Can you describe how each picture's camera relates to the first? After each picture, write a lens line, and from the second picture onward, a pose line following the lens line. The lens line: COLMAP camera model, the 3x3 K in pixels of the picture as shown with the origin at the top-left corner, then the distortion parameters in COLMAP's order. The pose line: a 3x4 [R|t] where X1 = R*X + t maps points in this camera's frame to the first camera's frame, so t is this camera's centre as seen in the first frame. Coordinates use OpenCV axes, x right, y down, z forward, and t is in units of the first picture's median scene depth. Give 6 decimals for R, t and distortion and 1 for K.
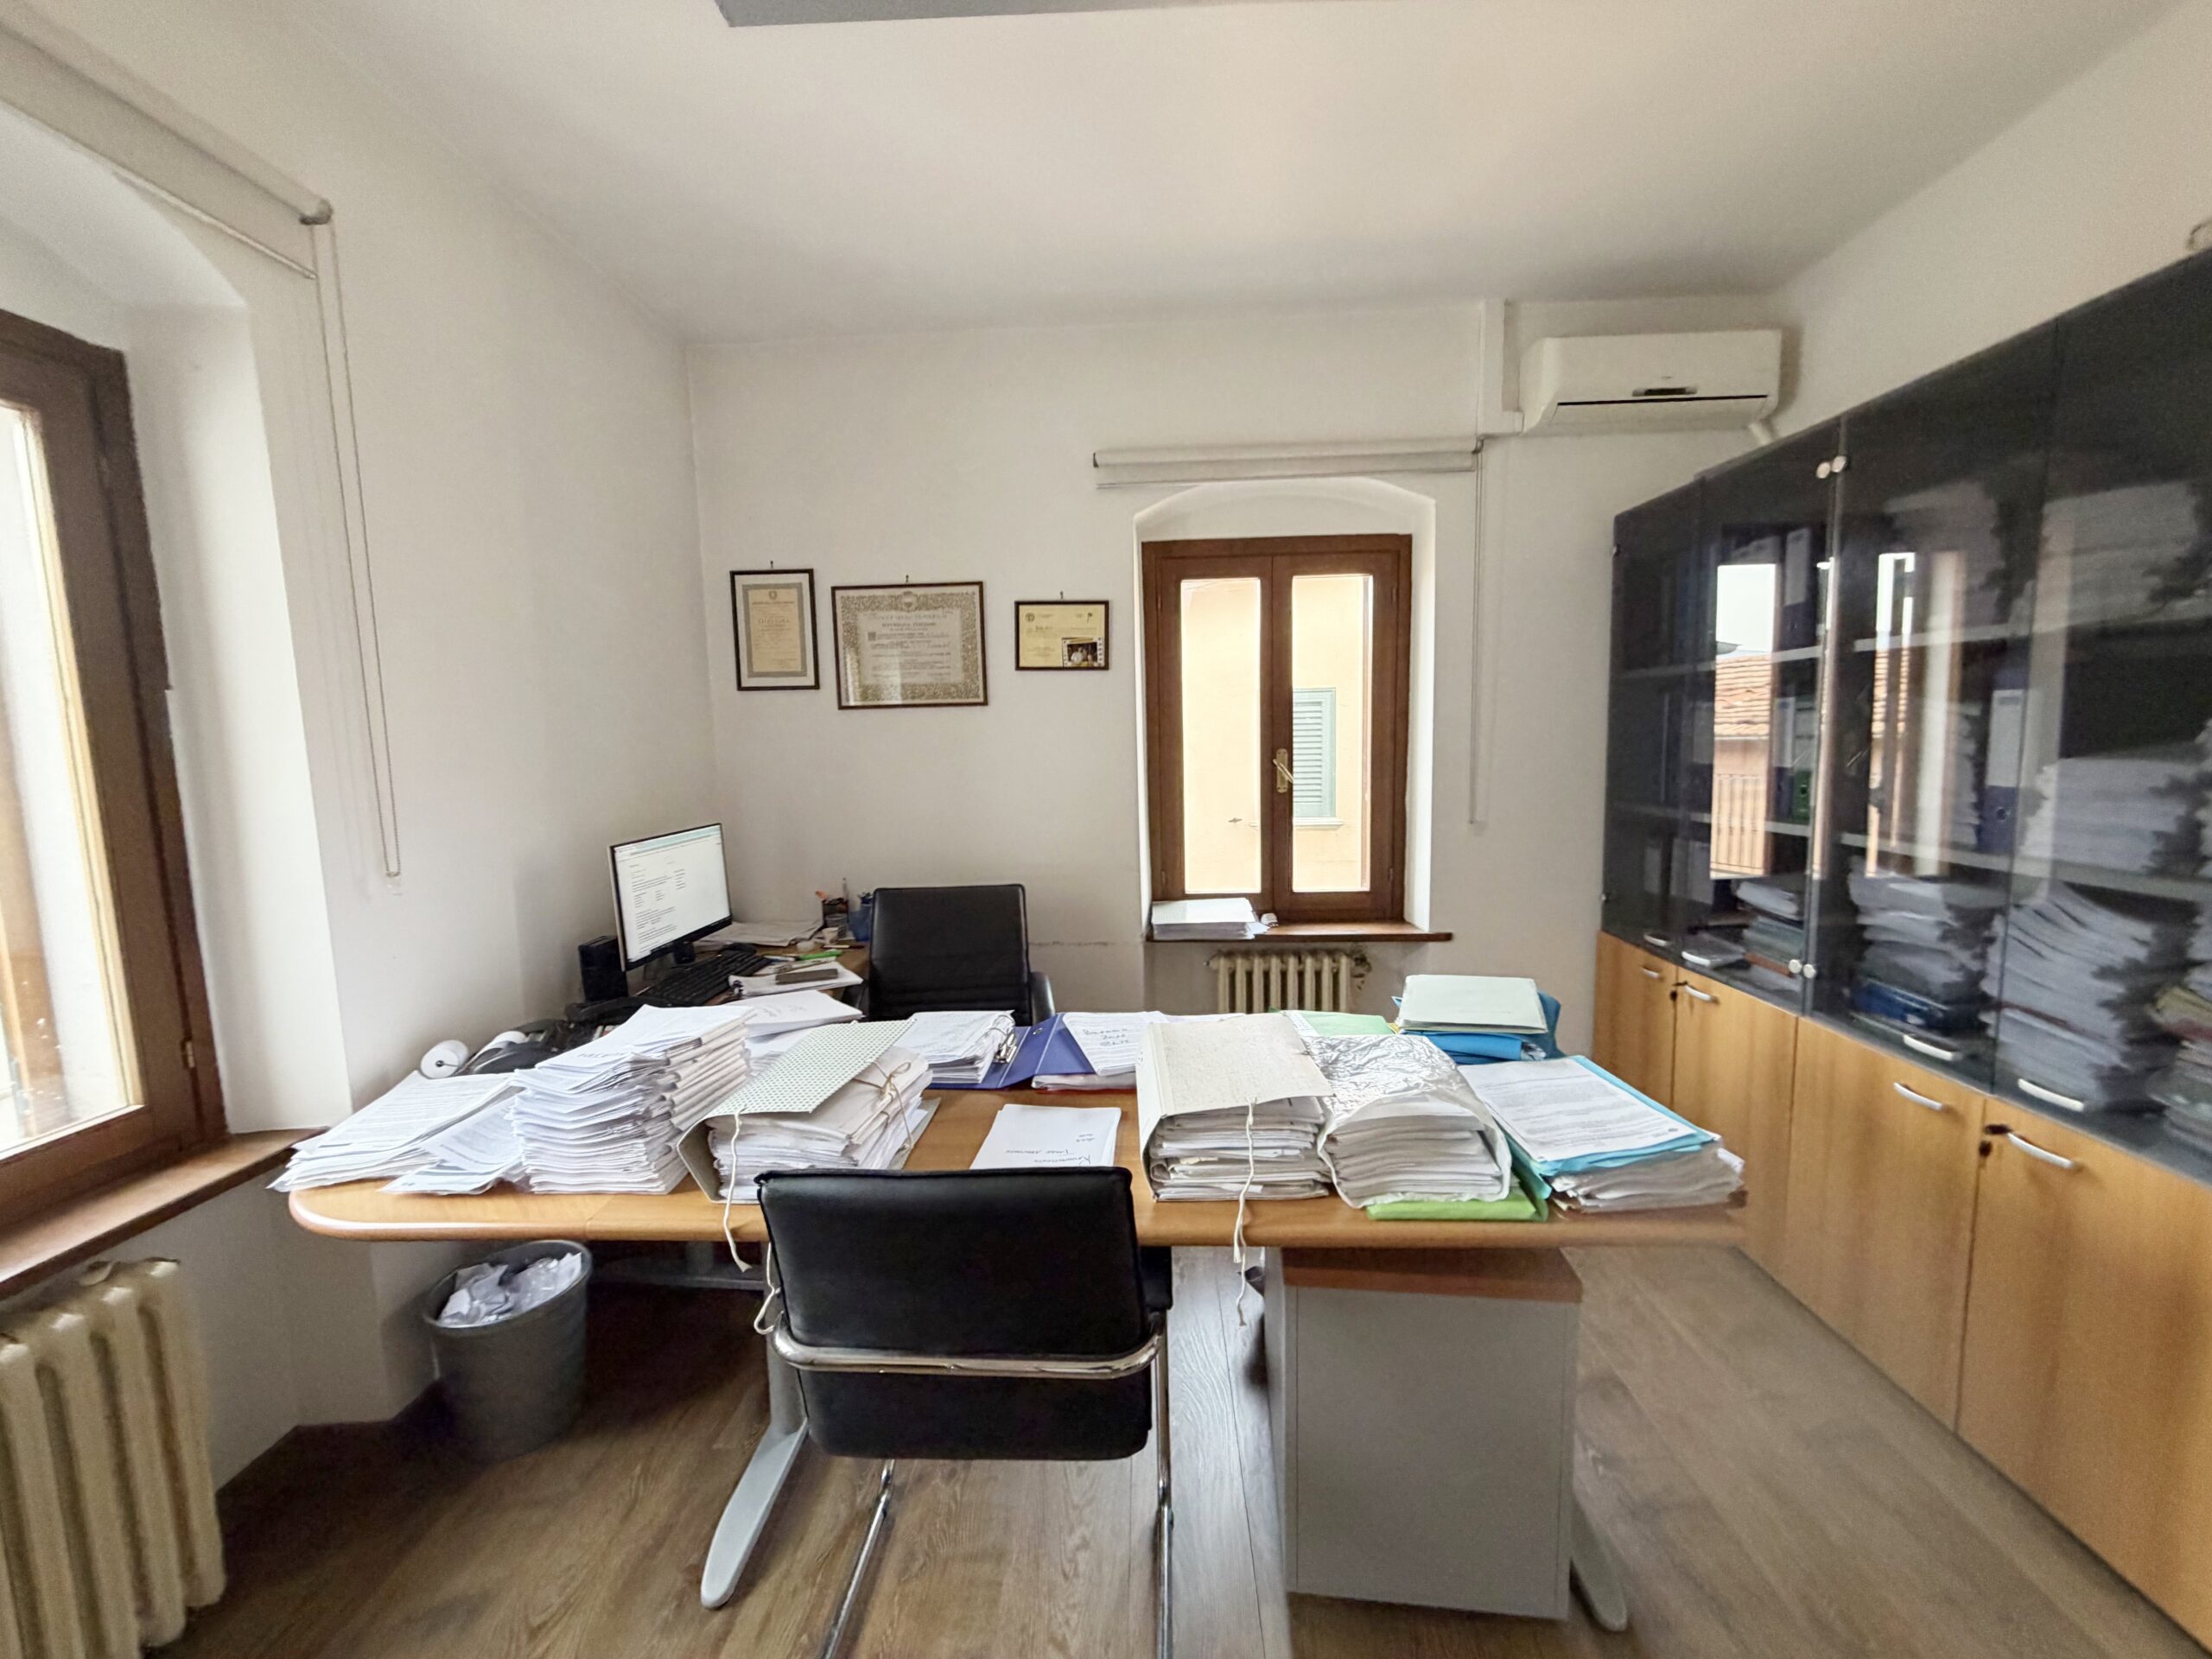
lens RADIAL K [[878.6, 0, 1100.0], [0, 878.6, 828.0], [0, 0, 1]] dist [-0.000464, 0.000313]
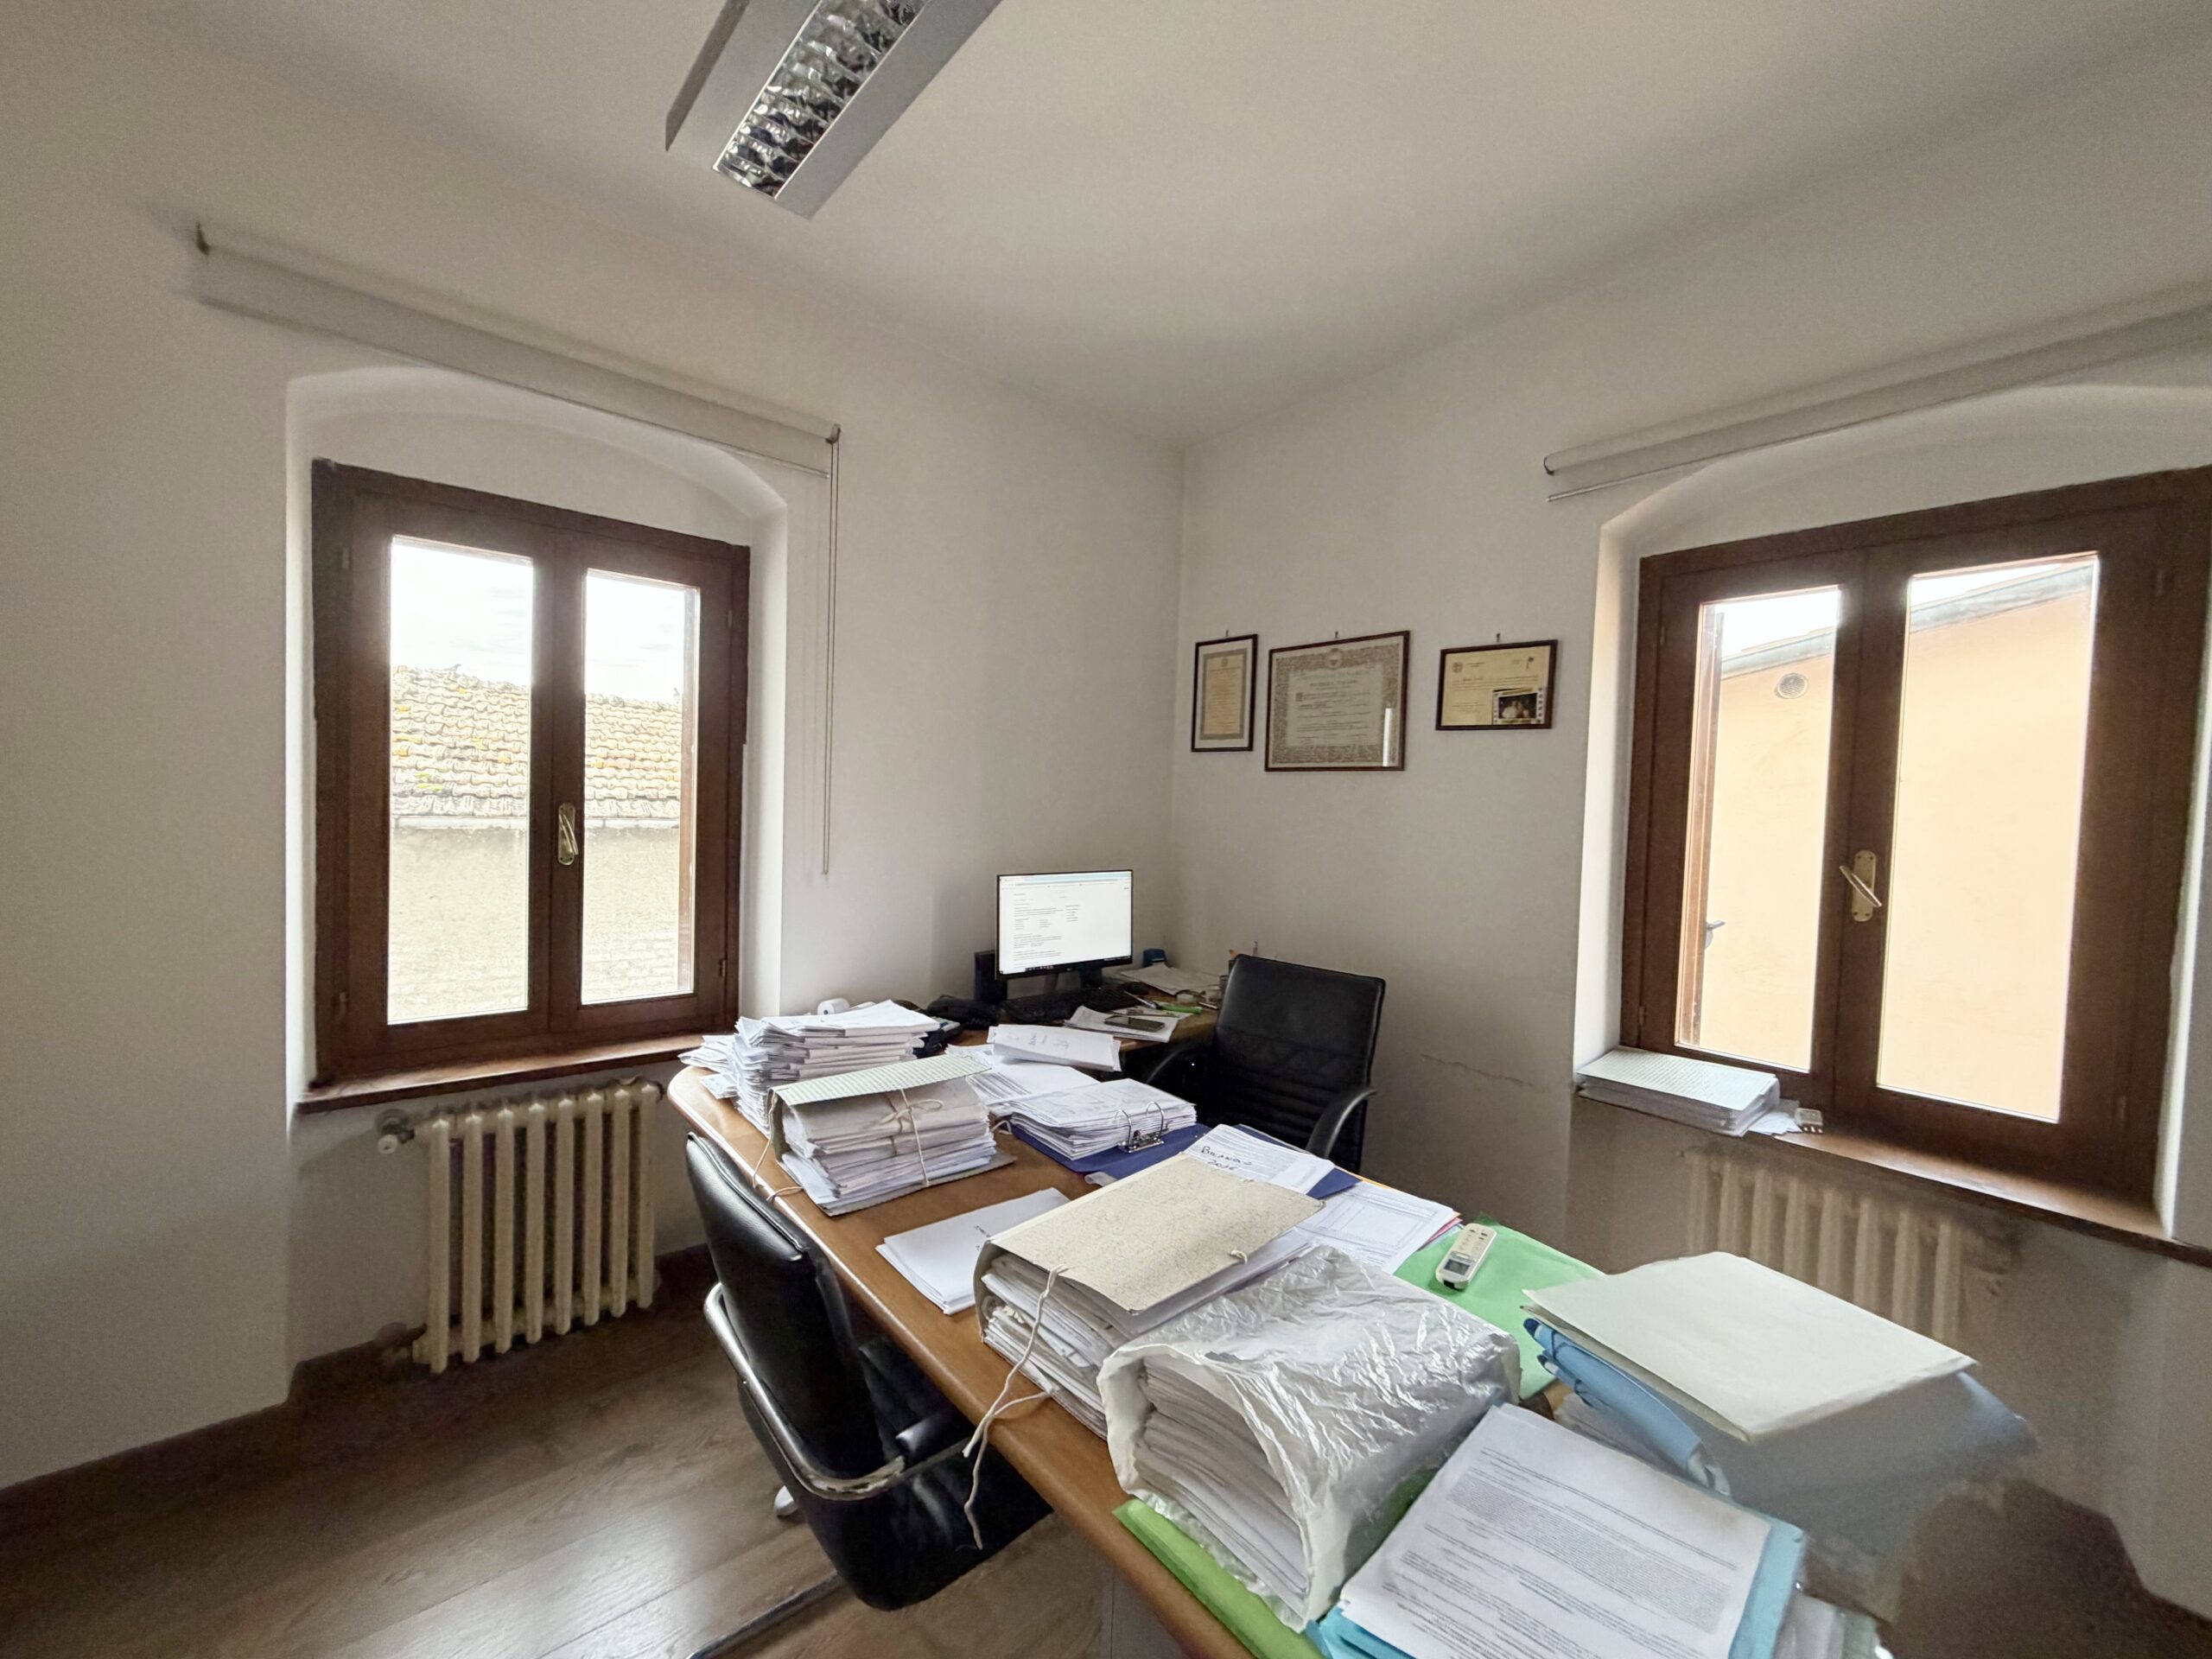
lens RADIAL K [[878.6, 0, 1100.0], [0, 878.6, 828.0], [0, 0, 1]] dist [-0.000464, 0.000313]
pose [[0.679183, 0.070155, -0.730609, 0.312848], [-0.125792, 0.991819, -0.021702, -0.026174], [0.723109, 0.106644, 0.682451, 0.195450]]
